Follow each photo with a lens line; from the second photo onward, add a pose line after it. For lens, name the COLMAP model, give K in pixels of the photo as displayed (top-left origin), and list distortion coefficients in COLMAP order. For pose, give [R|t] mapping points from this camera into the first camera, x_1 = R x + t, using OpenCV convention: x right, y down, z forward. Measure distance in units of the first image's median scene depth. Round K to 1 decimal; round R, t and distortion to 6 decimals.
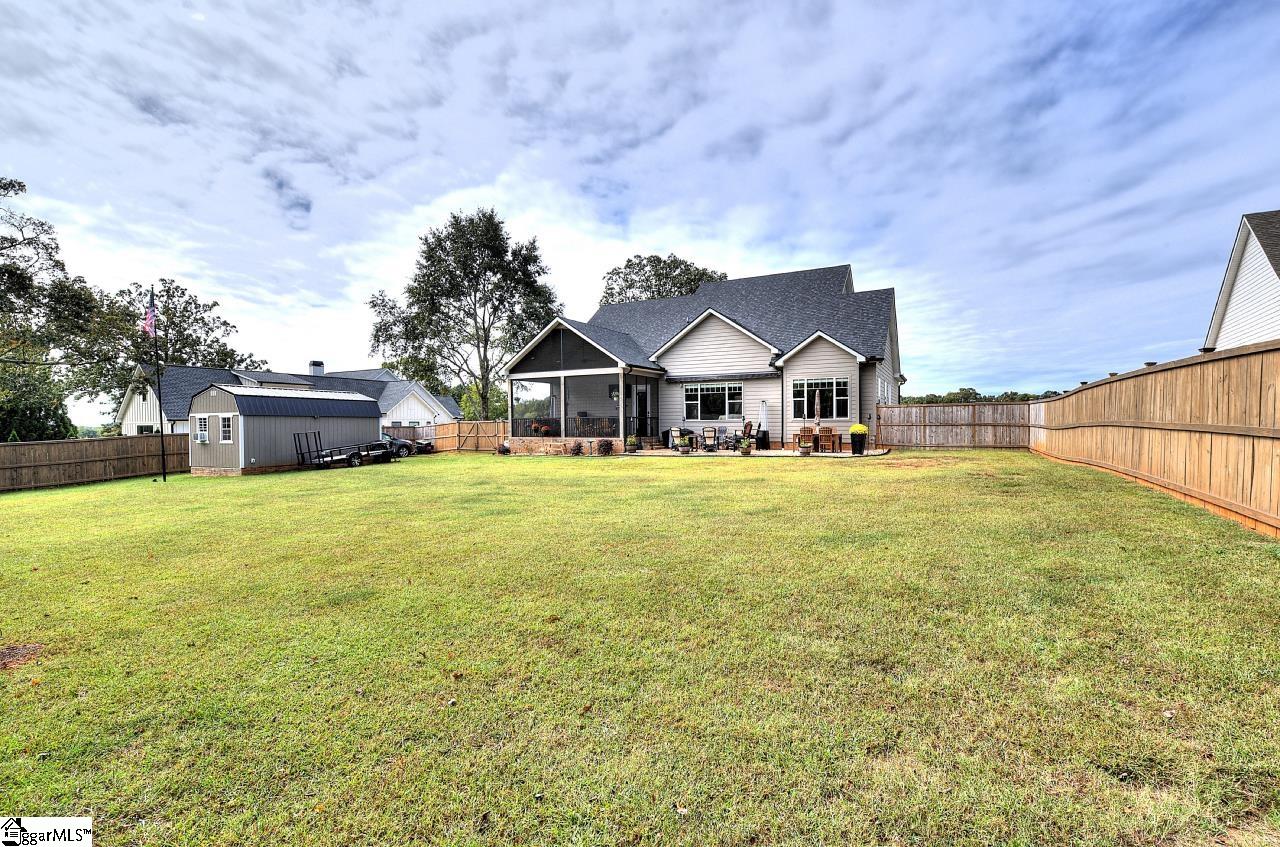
lens RADIAL K [[589.7, 0, 641.4], [0, 589.7, 435.3], [0, 0, 1]] dist [0.002402, -0.000372]
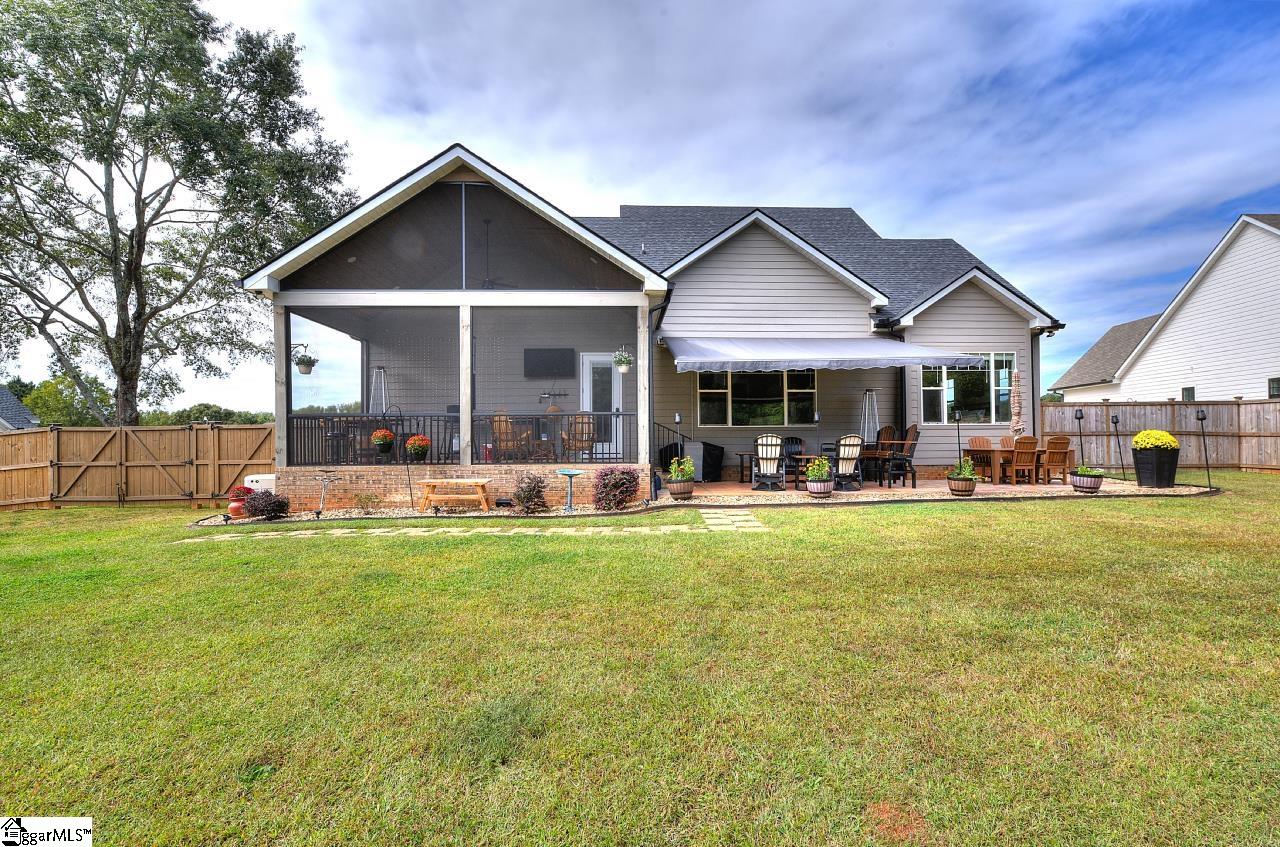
lens RADIAL K [[566.7, 0, 645.0], [0, 566.7, 438.8], [0, 0, 1]] dist [0.000872, 0.000205]
pose [[0.854850, 0.003620, 0.518863, -0.226863], [0.012144, 0.999562, -0.026981, -0.002081], [-0.518734, 0.029366, 0.854431, 0.632102]]
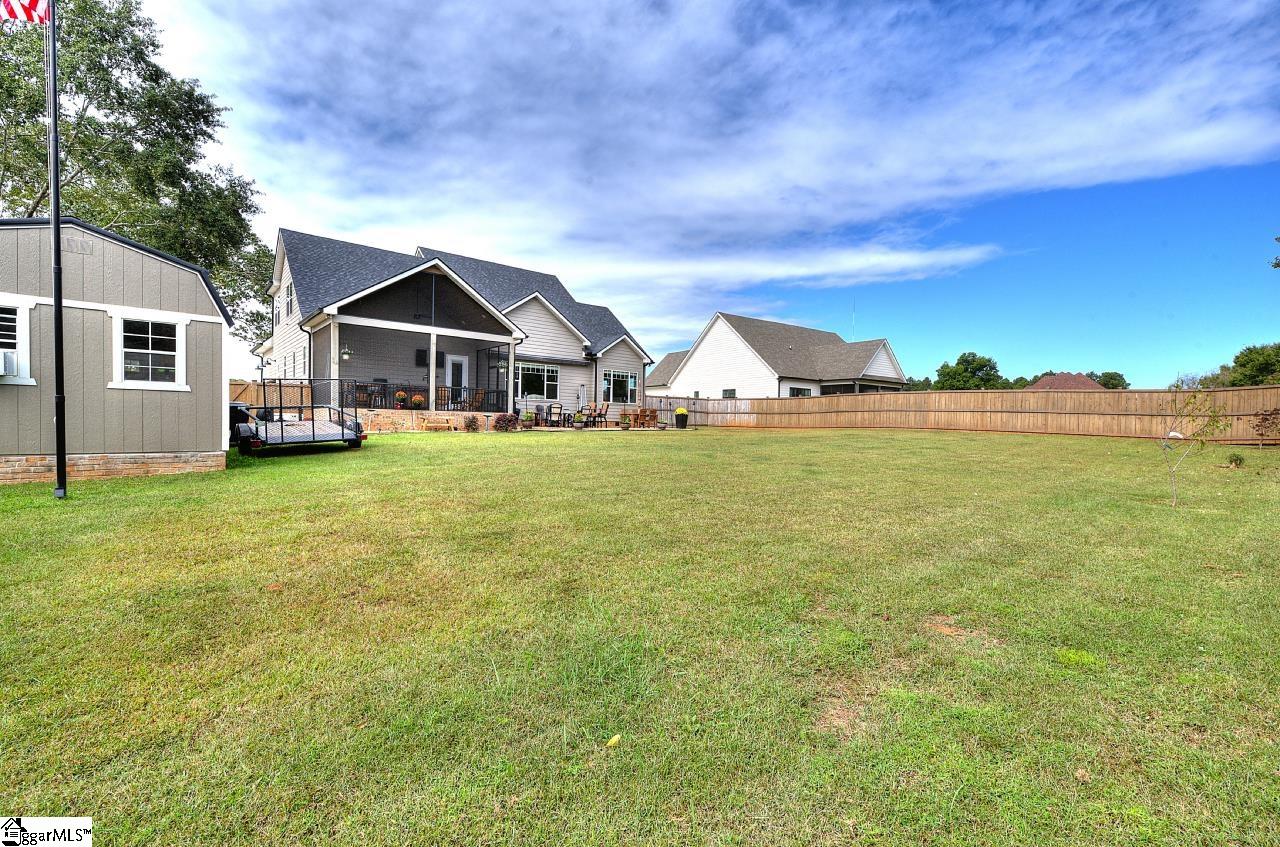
lens RADIAL K [[566.8, 0, 643.8], [0, 566.8, 436.5], [0, 0, 1]] dist [0.001074, 0.000084]
pose [[0.360349, -0.006472, 0.932795, -0.748128], [-0.002042, 0.999968, 0.007727, 0.031757], [-0.932815, -0.004689, 0.360324, 0.464803]]
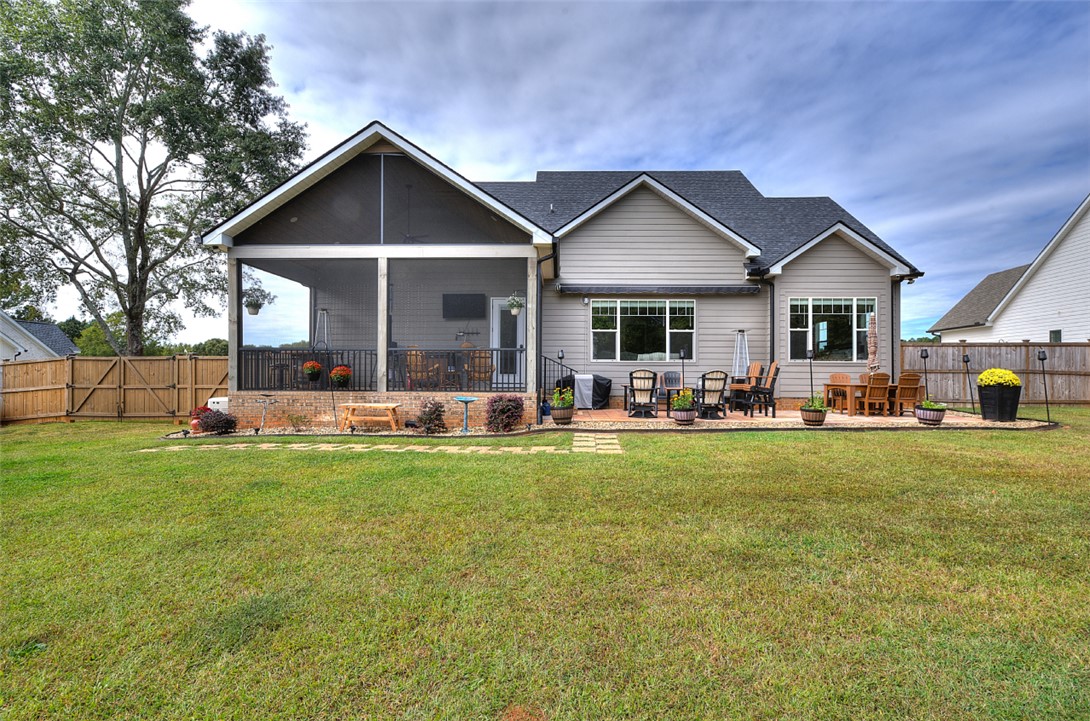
lens RADIAL K [[482.7, 0, 548.2], [0, 482.7, 371.5], [0, 0, 1]] dist [0.001074, 0.000084]
pose [[0.886662, 0.013208, 0.462229, -0.193623], [-0.001113, 0.999650, -0.026431, -0.002275], [-0.462417, 0.022921, 0.886366, 0.617568]]
